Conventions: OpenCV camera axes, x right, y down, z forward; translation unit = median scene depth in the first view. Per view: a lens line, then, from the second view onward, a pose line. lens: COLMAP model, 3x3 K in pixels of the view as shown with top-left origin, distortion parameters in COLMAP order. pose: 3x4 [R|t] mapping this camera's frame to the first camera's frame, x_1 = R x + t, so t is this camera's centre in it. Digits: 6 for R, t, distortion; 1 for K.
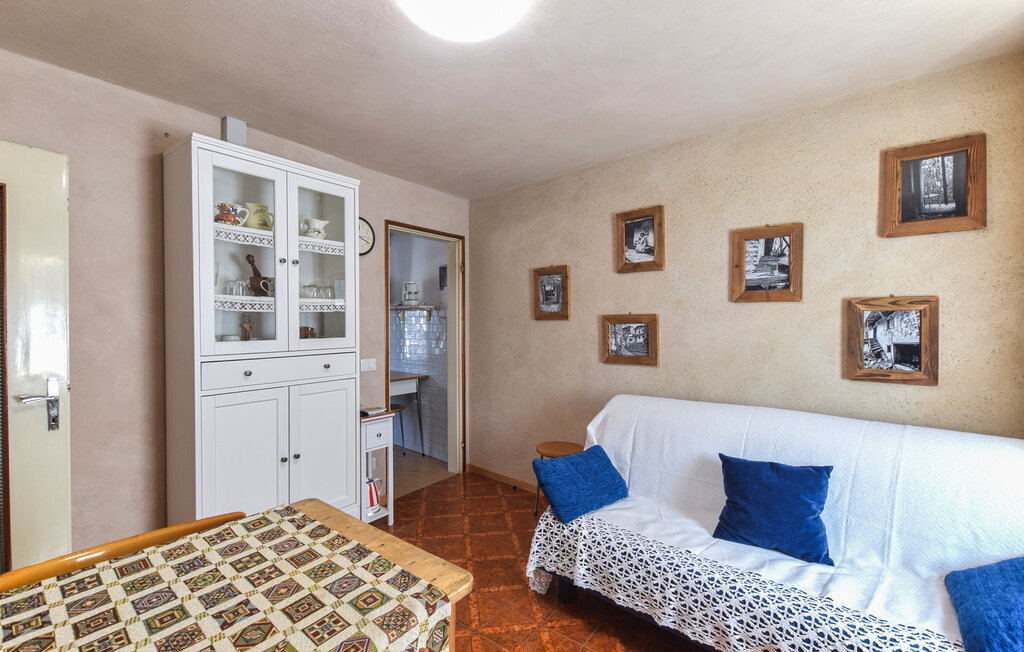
lens RADIAL K [[440.4, 0, 512.0], [0, 440.4, 326.0], [0, 0, 1]] dist [0.023964, -0.014183]
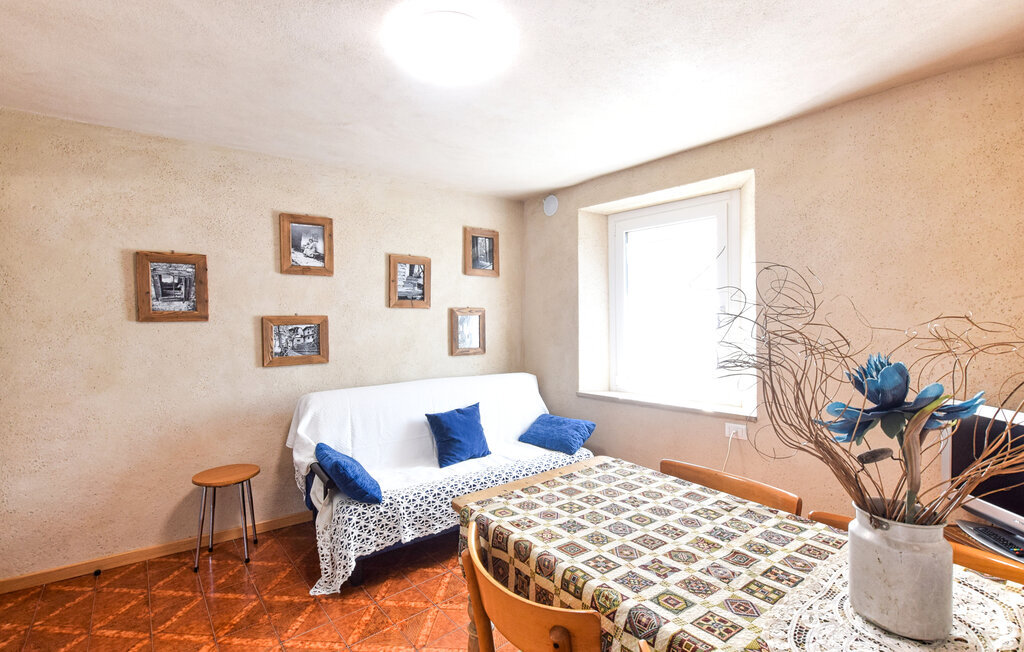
lens RADIAL K [[440.4, 0, 512.0], [0, 440.4, 326.0], [0, 0, 1]] dist [0.023964, -0.014183]
pose [[0.236086, -0.013123, 0.971644, -0.713973], [0.018069, 0.999795, 0.009113, -0.003303], [-0.971564, 0.015405, 0.236275, 0.327492]]
